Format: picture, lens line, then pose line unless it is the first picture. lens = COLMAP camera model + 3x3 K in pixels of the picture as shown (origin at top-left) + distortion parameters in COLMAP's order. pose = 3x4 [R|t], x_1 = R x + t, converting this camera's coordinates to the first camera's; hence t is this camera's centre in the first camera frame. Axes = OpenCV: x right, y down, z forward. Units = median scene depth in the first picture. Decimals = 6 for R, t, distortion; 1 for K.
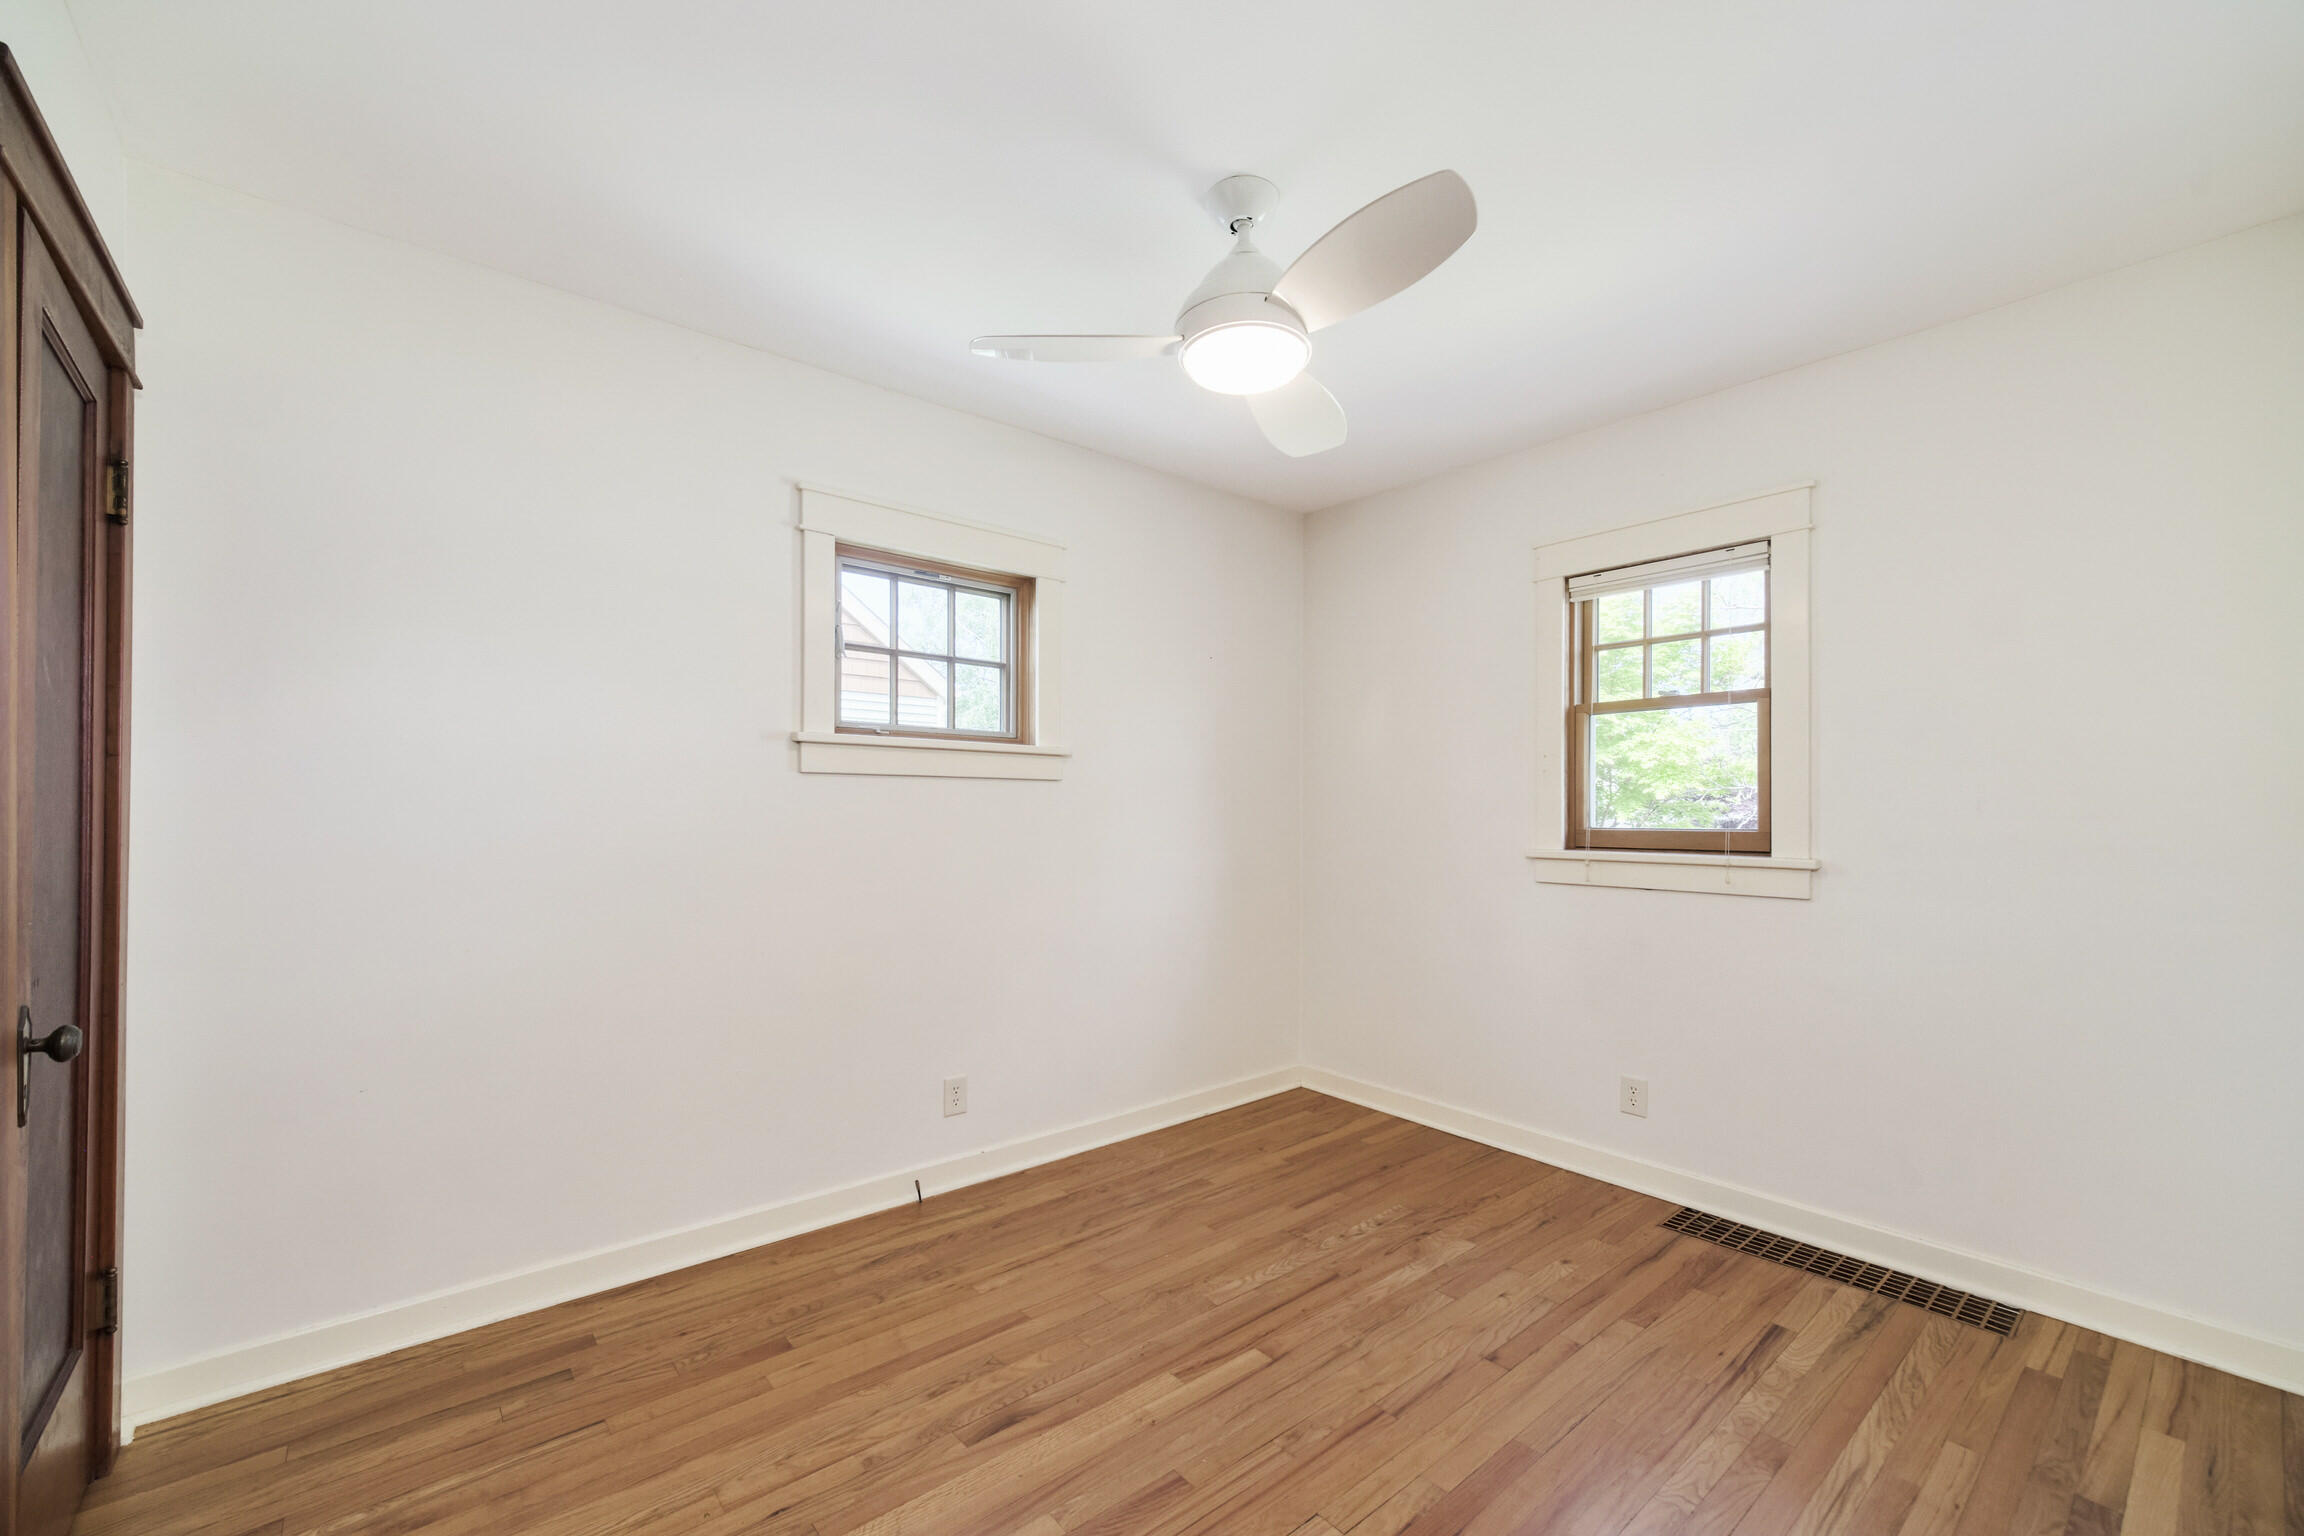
lens RADIAL K [[908.2, 0, 1147.1], [0, 908.2, 788.1], [0, 0, 1]] dist [-0.003263, -0.000769]
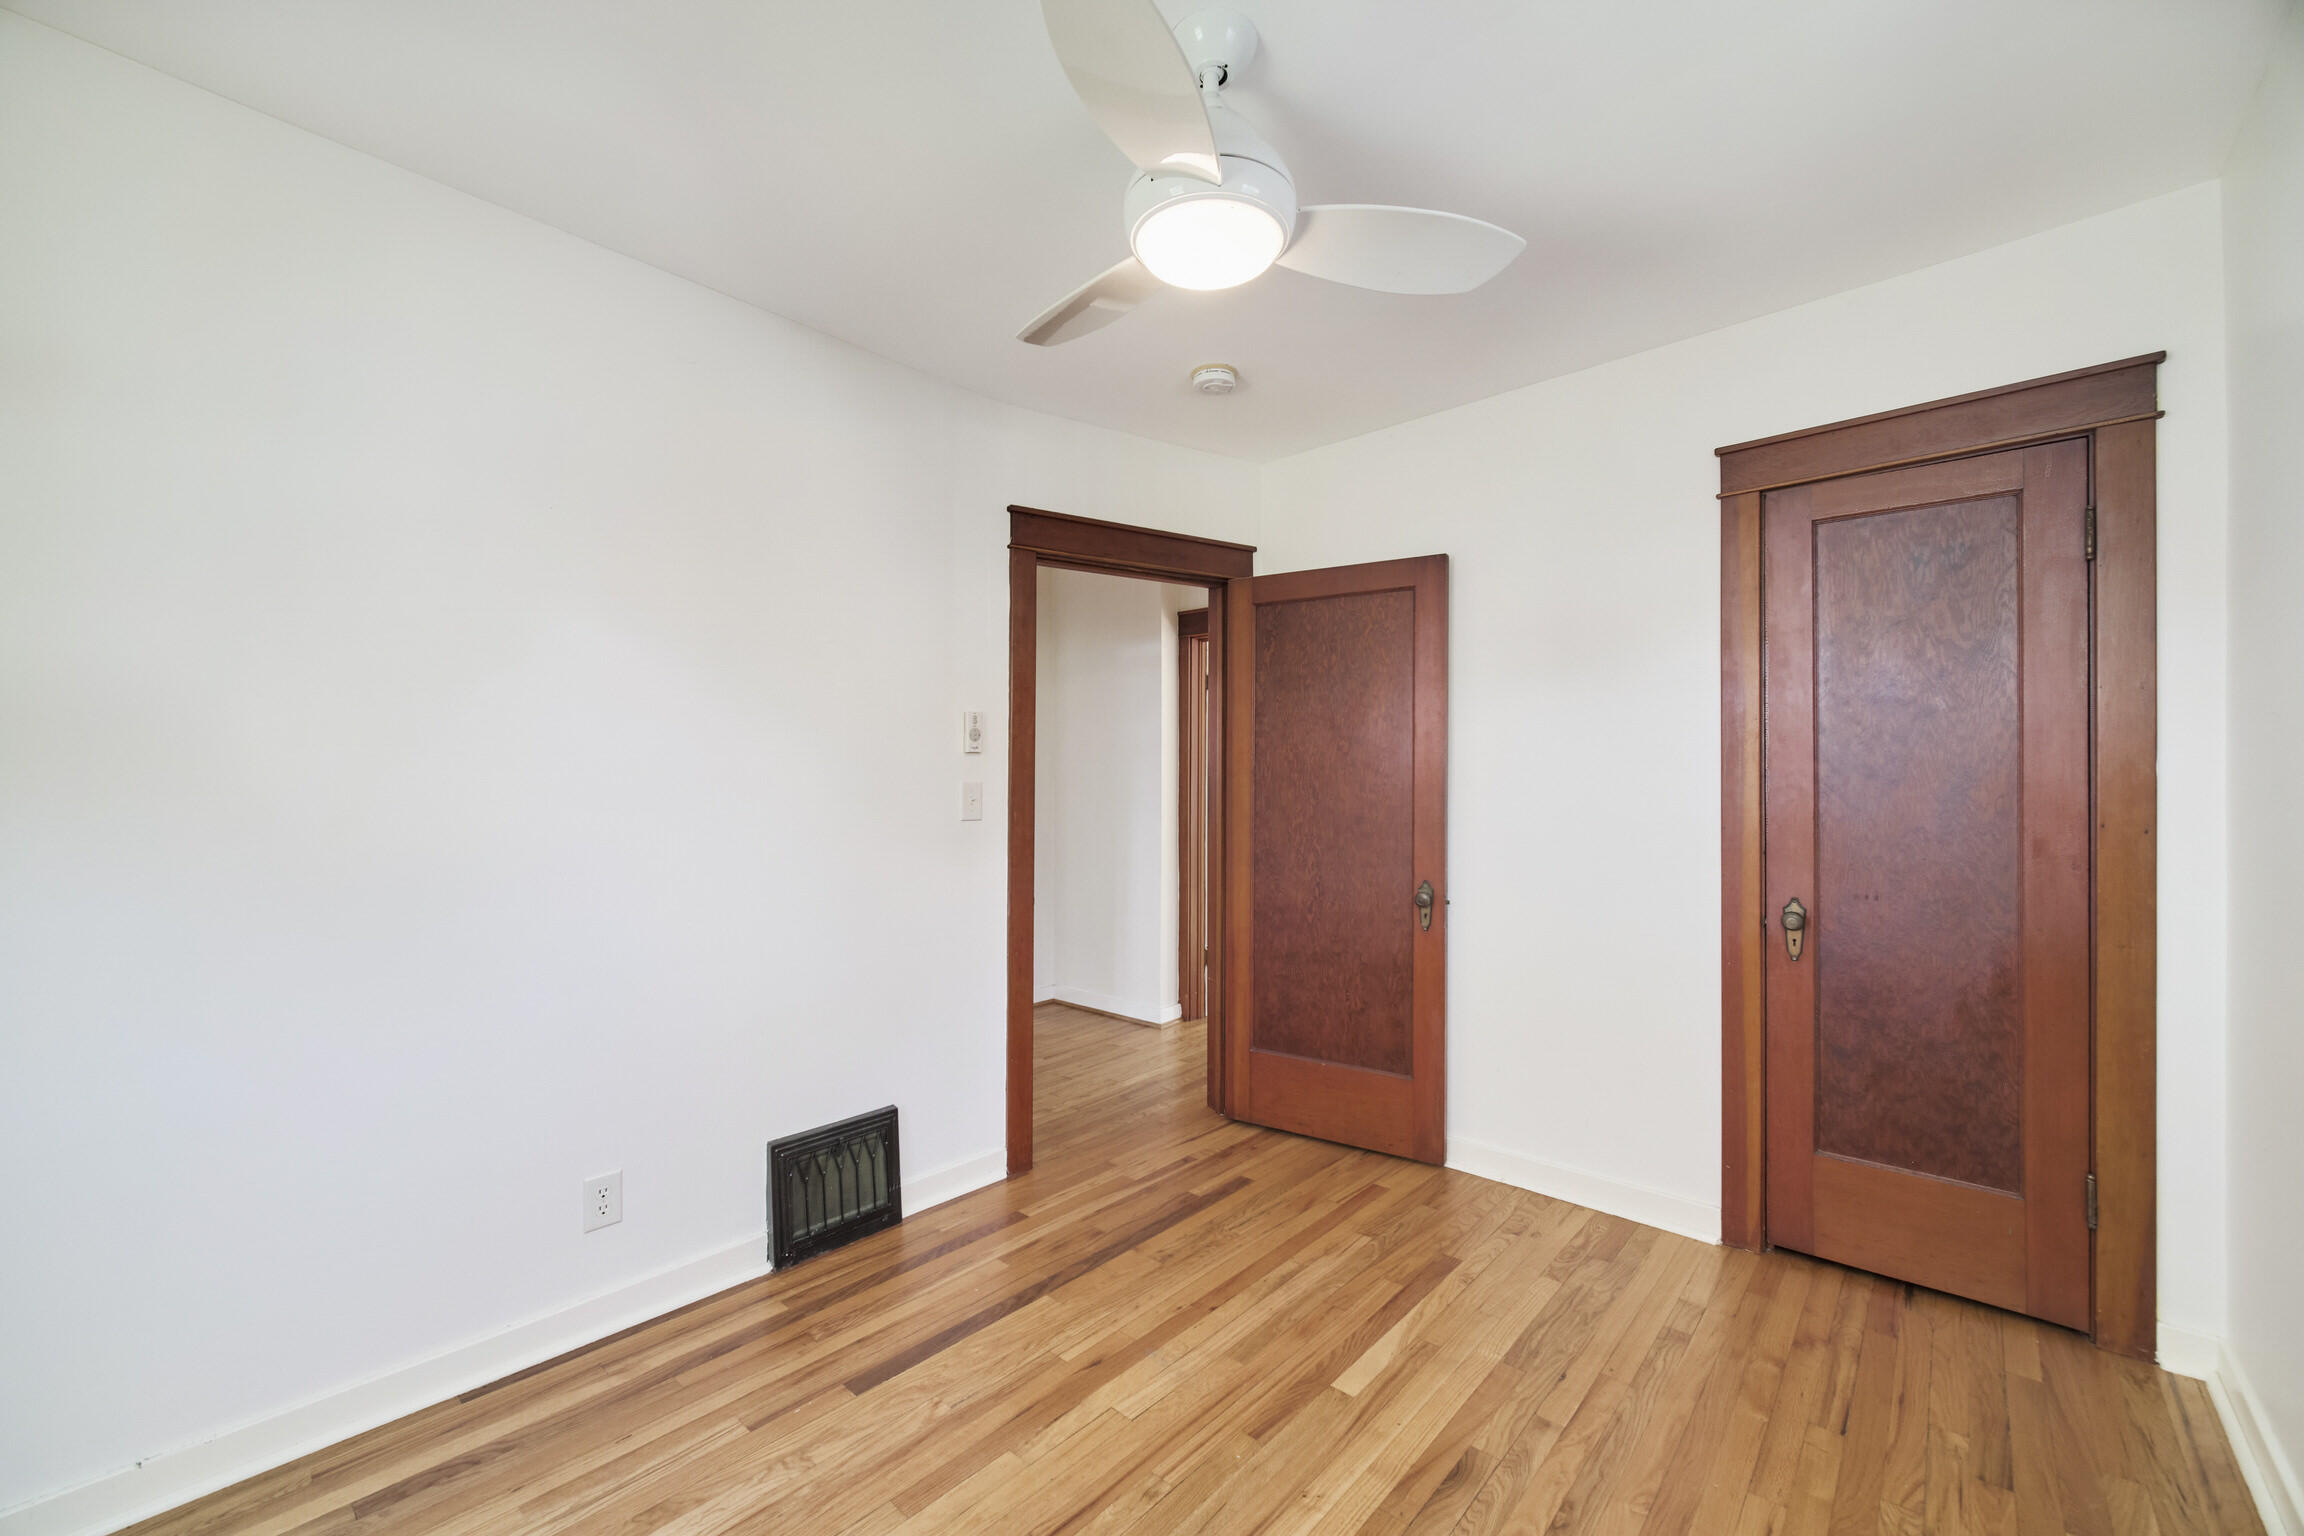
lens RADIAL K [[908.2, 0, 1154.9], [0, 908.2, 780.0], [0, 0, 1]] dist [-0.003263, -0.000769]
pose [[-0.989591, -0.002598, -0.143886, 0.307091], [0.000674, 0.999742, -0.022689, 0.007072], [0.143908, -0.022550, -0.989334, 2.030444]]
